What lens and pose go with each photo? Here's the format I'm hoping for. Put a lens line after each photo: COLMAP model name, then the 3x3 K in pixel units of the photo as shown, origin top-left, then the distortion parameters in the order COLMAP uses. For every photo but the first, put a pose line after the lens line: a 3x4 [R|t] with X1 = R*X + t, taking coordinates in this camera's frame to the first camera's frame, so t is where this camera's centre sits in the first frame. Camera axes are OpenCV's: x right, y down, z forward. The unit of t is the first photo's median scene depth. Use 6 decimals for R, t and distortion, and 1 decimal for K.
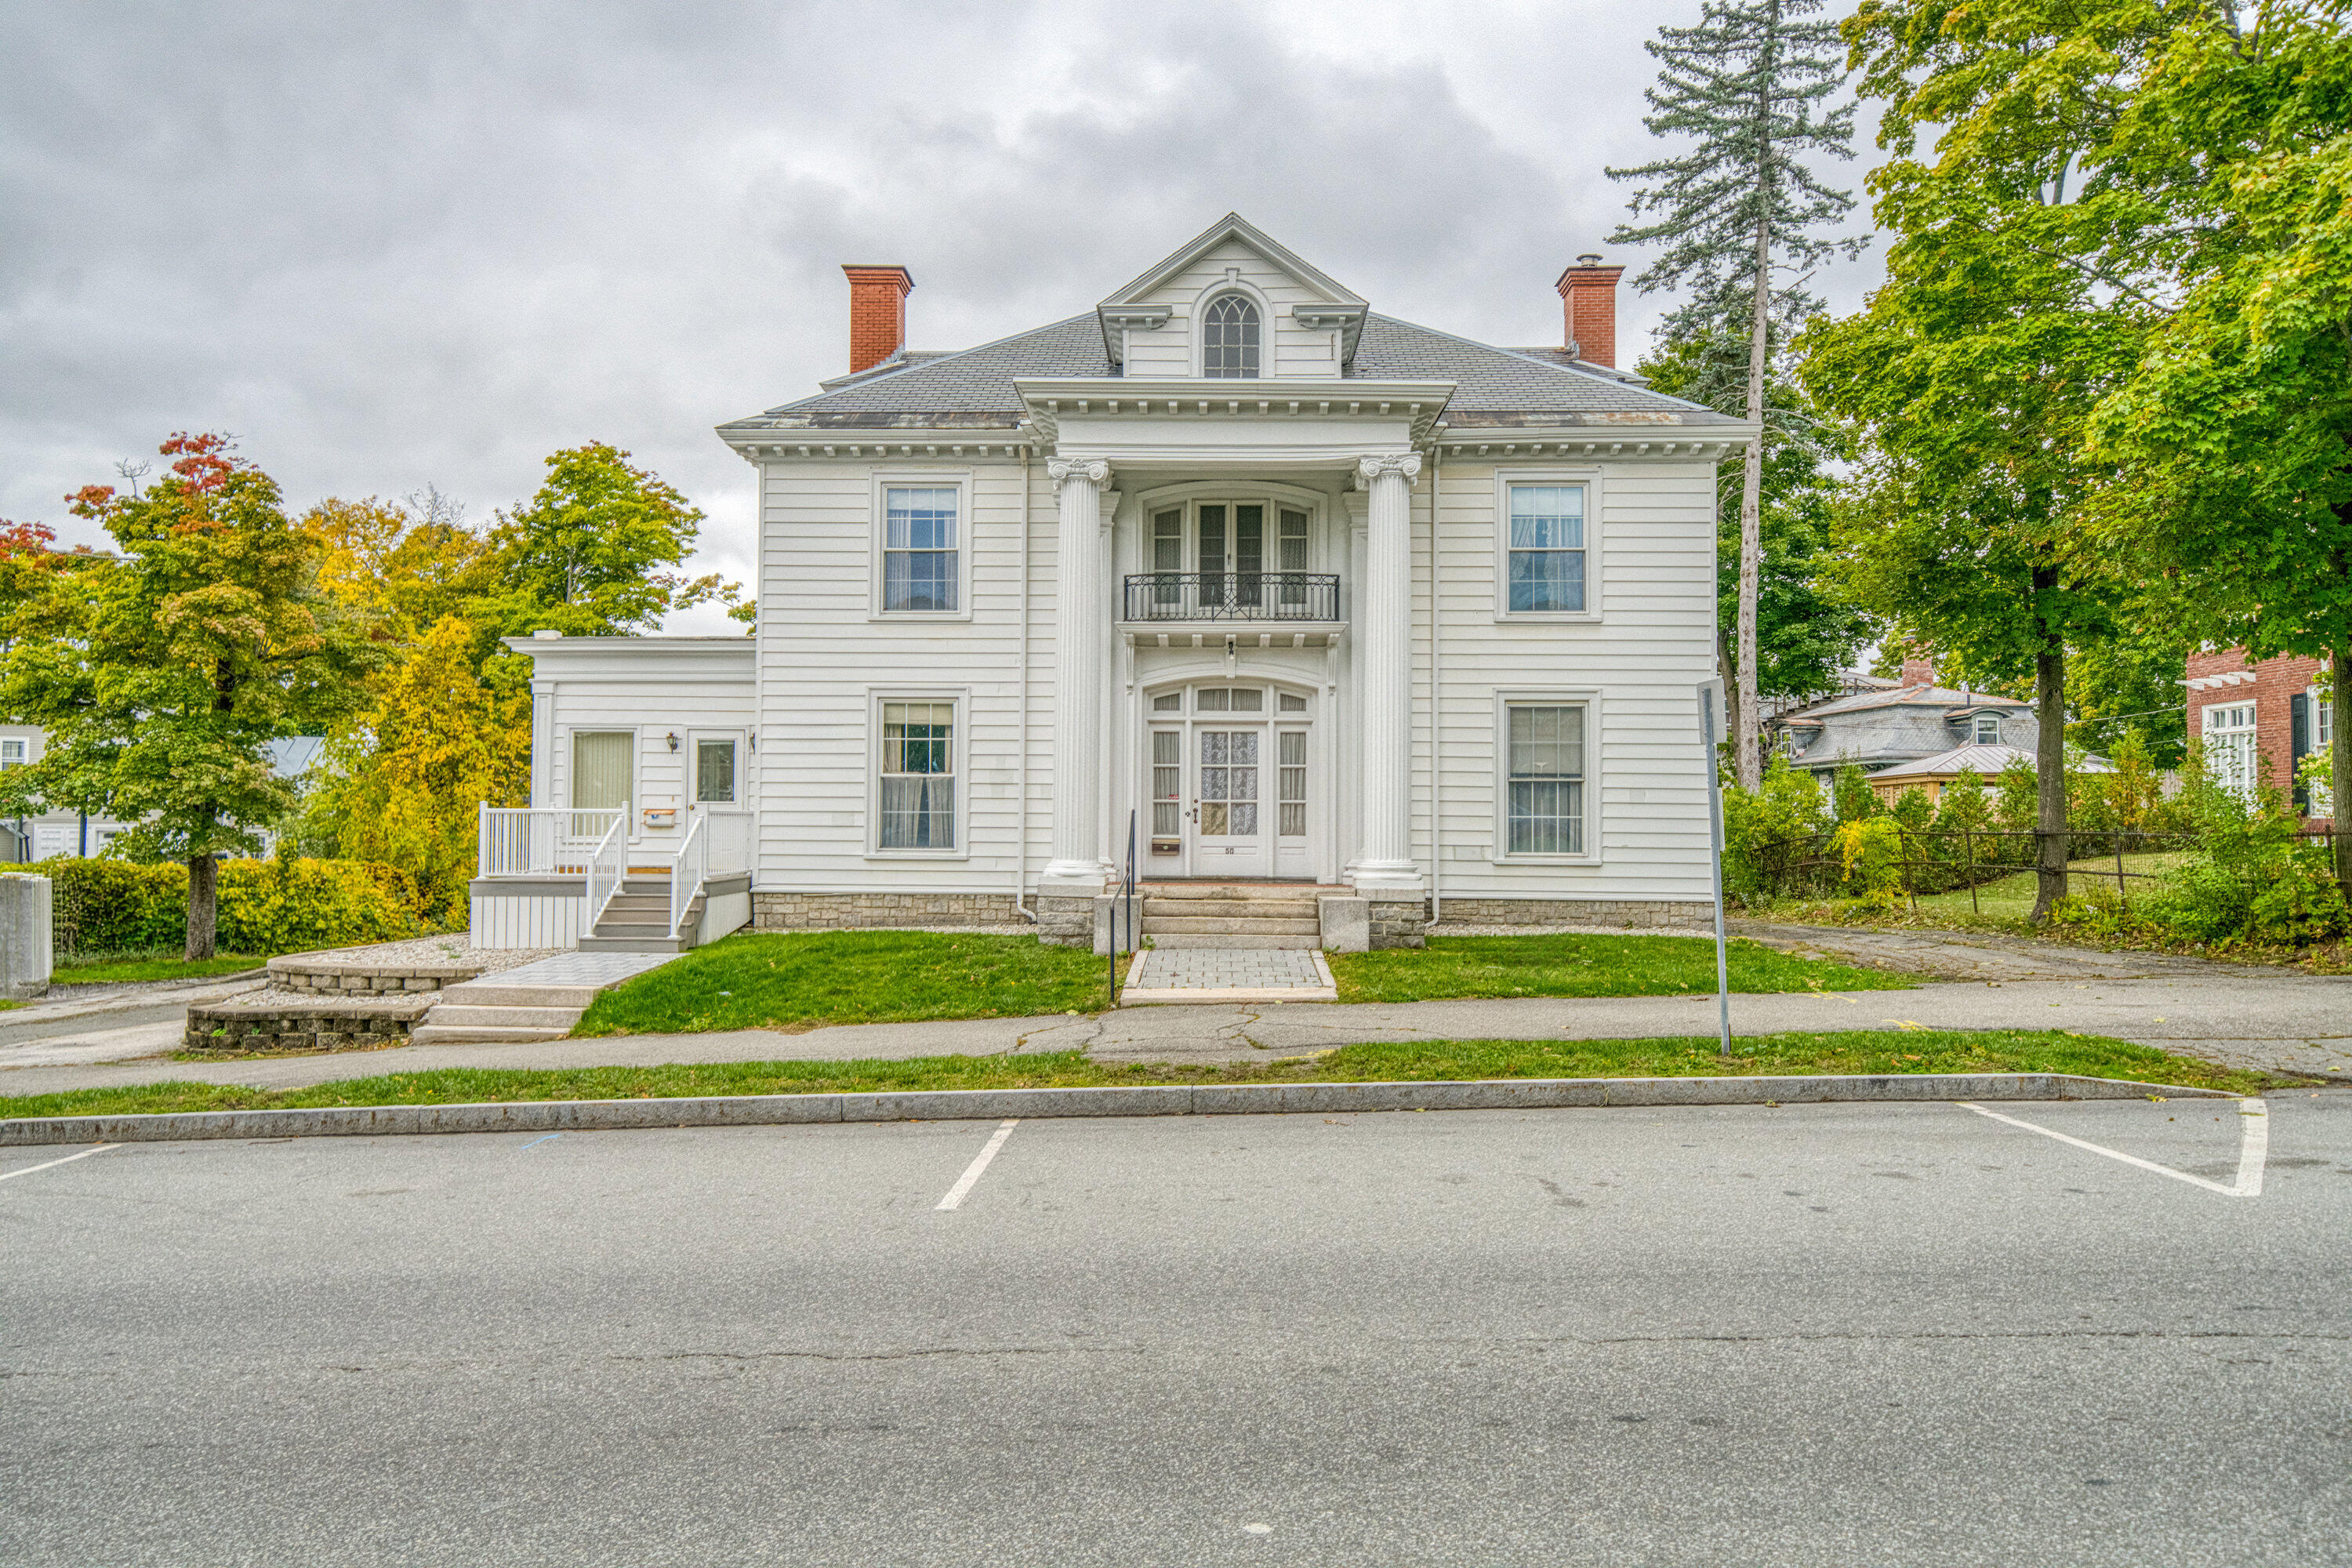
lens RADIAL K [[1594.9, 0, 1176.0], [0, 1594.9, 784.0], [0, 0, 1]] dist [0.047666, -0.002861]
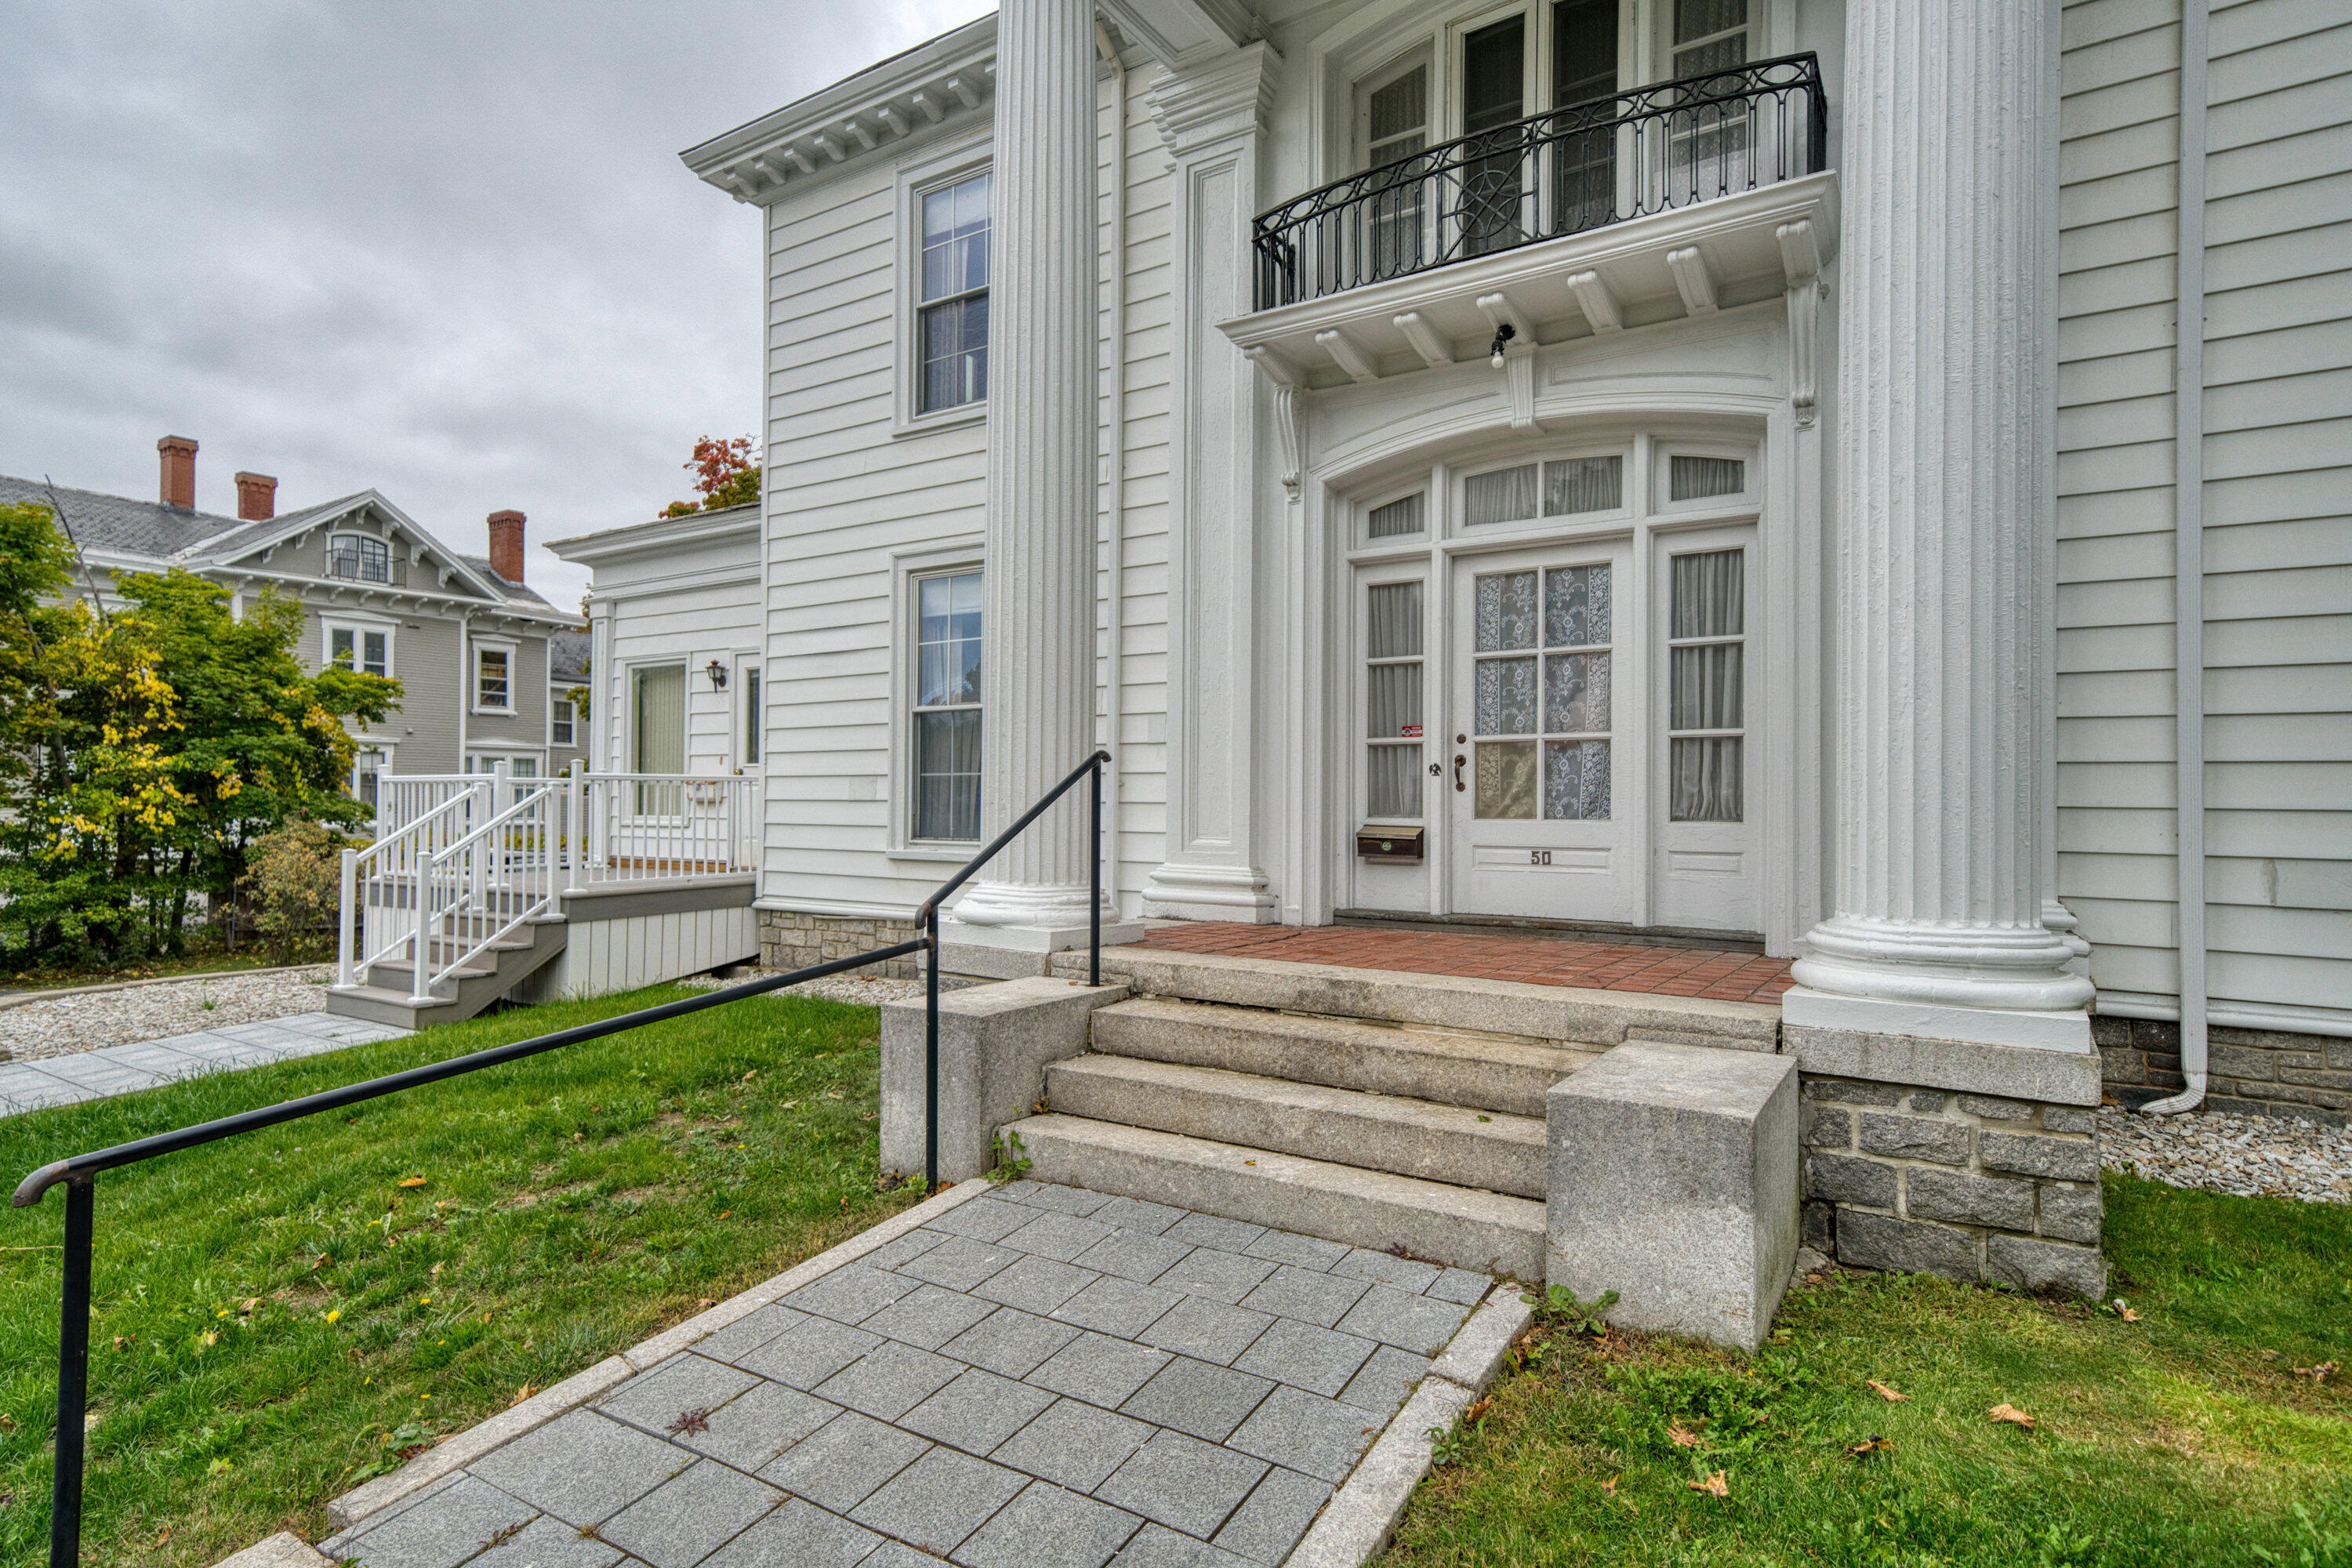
lens RADIAL K [[1270.7, 0, 1134.1], [0, 1270.7, 791.1], [0, 0, 1]] dist [0.025403, -0.000221]
pose [[0.849278, -0.007725, -0.527890, 0.118177], [0.018149, 0.999729, 0.014570, 0.018142], [0.527634, -0.021955, 0.849188, 0.663161]]
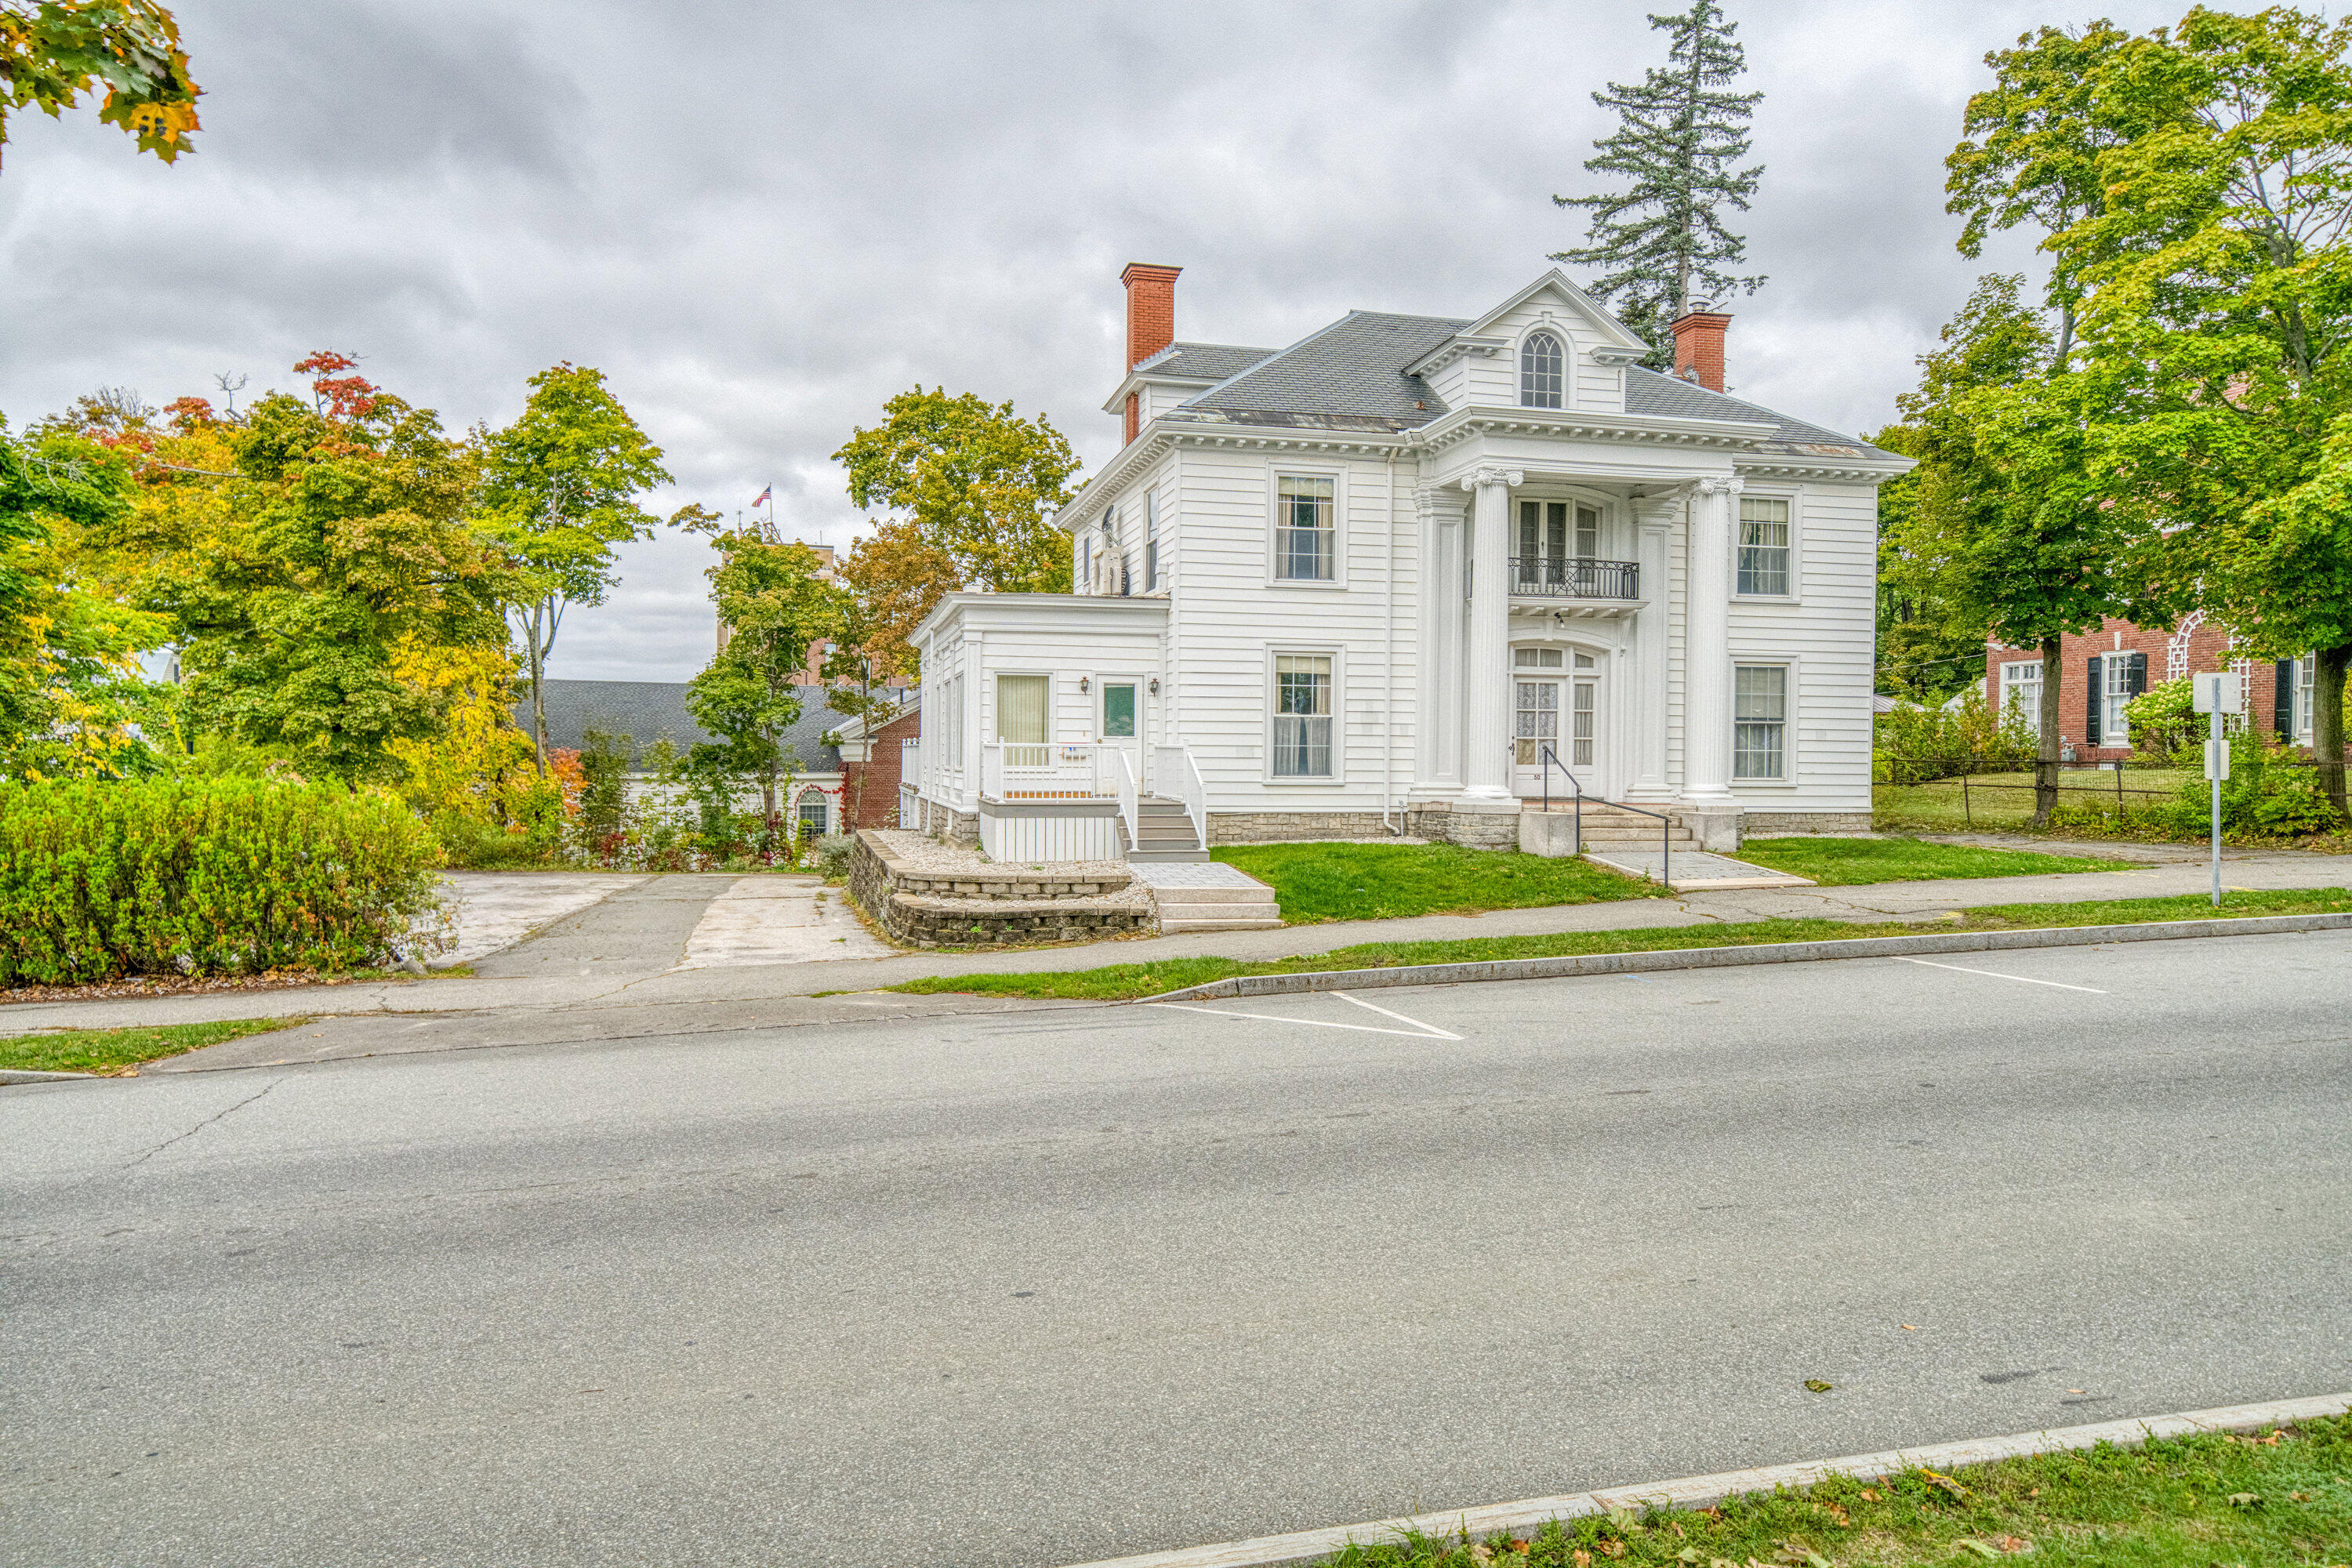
lens RADIAL K [[1594.9, 0, 1176.0], [0, 1594.9, 784.0], [0, 0, 1]] dist [0.047666, -0.002861]
pose [[0.962248, -0.004696, 0.272133, -0.588204], [-0.009288, 0.998702, 0.050077, -0.013572], [-0.272015, -0.050714, 0.960956, -0.145146]]
